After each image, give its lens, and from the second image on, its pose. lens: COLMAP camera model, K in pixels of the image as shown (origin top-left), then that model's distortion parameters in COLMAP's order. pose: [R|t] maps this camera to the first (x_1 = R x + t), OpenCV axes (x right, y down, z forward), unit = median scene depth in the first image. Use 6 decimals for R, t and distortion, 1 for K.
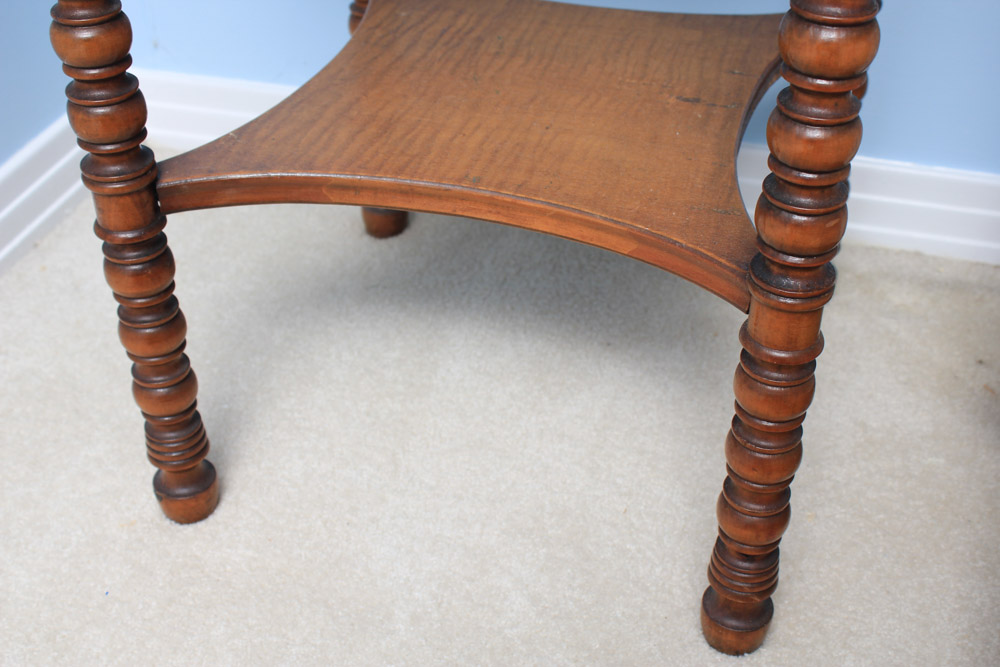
lens RADIAL K [[1296.5, 0, 500.0], [0, 1296.5, 333.5], [0, 0, 1]] dist [-0.051281, 0.031508]
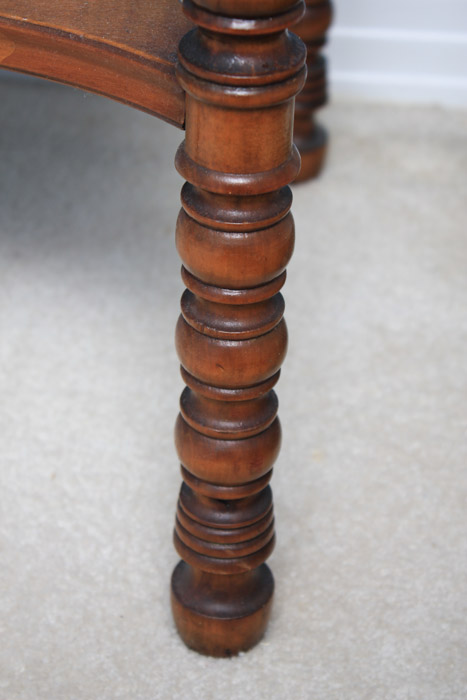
lens RADIAL K [[1680.8, 0, 233.5], [0, 1680.8, 350.0], [0, 0, 1]] dist [0.072178, 0.156687]
pose [[0.979619, -0.095689, 0.176609, 0.043617], [0.094550, 0.995409, 0.014873, 0.073923], [-0.177221, 0.002129, 0.984169, 0.119073]]
